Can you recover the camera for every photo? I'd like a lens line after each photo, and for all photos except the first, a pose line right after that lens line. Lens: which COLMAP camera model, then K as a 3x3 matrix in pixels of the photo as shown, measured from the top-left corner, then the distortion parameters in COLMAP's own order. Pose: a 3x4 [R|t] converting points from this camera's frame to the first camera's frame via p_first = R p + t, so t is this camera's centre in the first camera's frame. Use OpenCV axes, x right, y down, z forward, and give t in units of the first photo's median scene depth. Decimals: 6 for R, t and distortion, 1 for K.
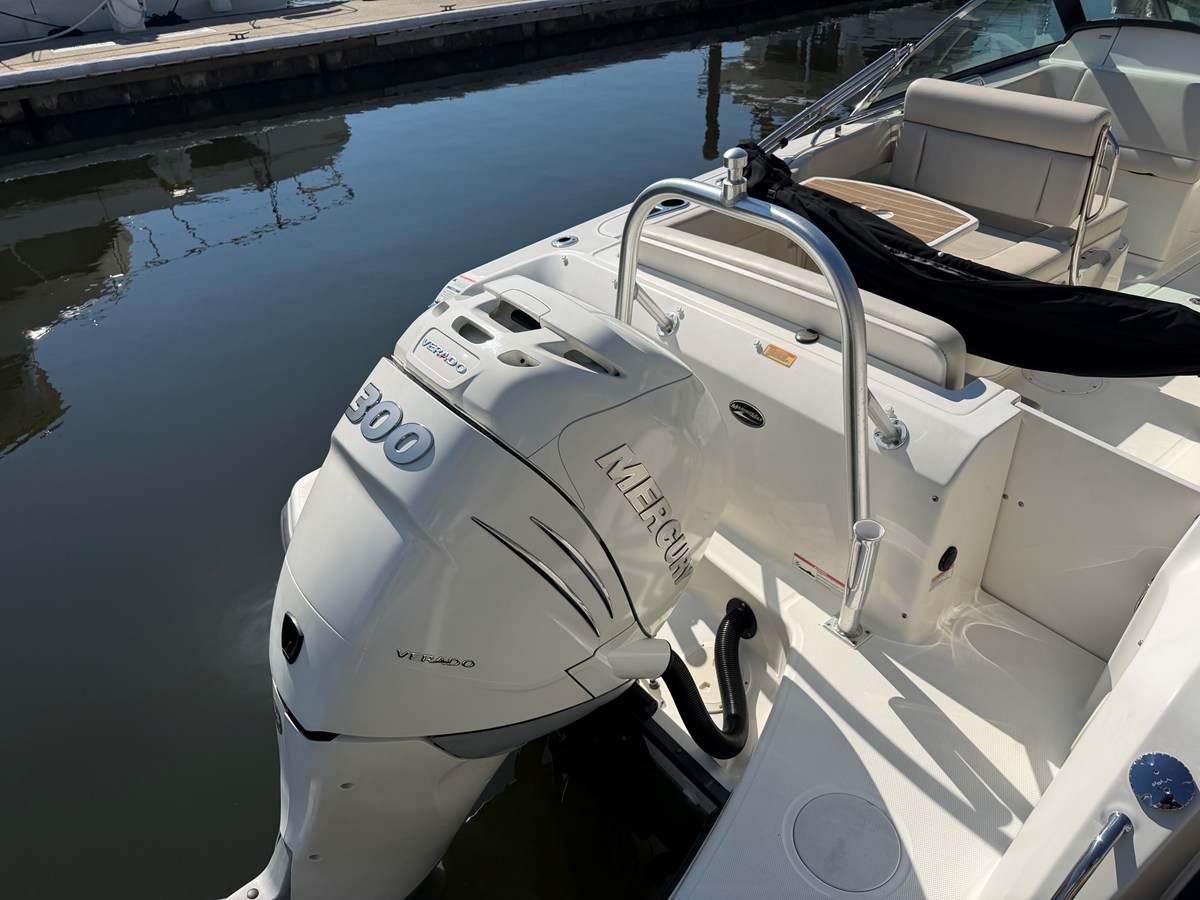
lens RADIAL K [[852.8, 0, 599.1], [0, 852.8, 446.1], [0, 0, 1]] dist [0.022745, -0.047042]
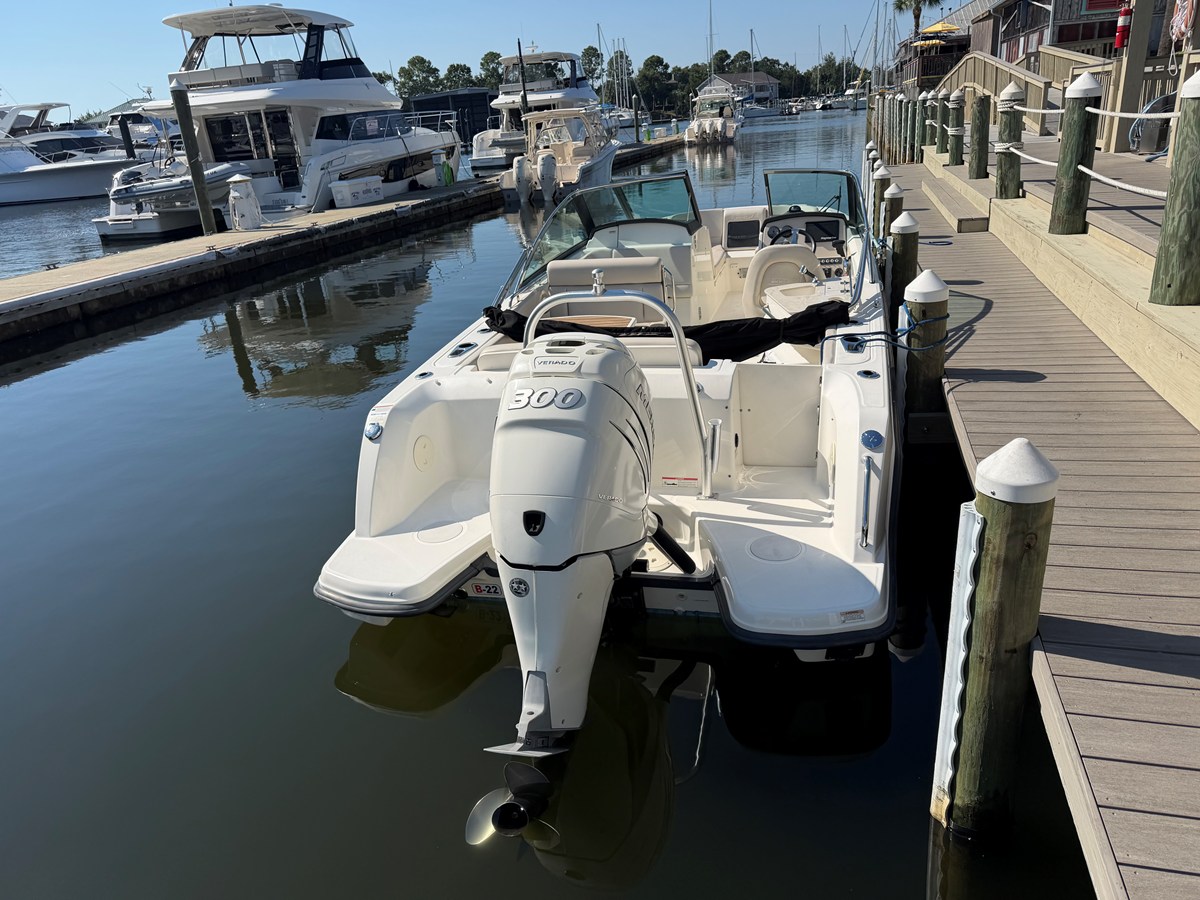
lens RADIAL K [[852.8, 0, 599.1], [0, 852.8, 446.1], [0, 0, 1]] dist [0.022745, -0.047042]
pose [[0.807517, -0.242157, 0.537844, -0.902757], [0.375304, 0.914389, -0.151790, 0.310554], [-0.455042, 0.324428, 0.829267, -0.499628]]
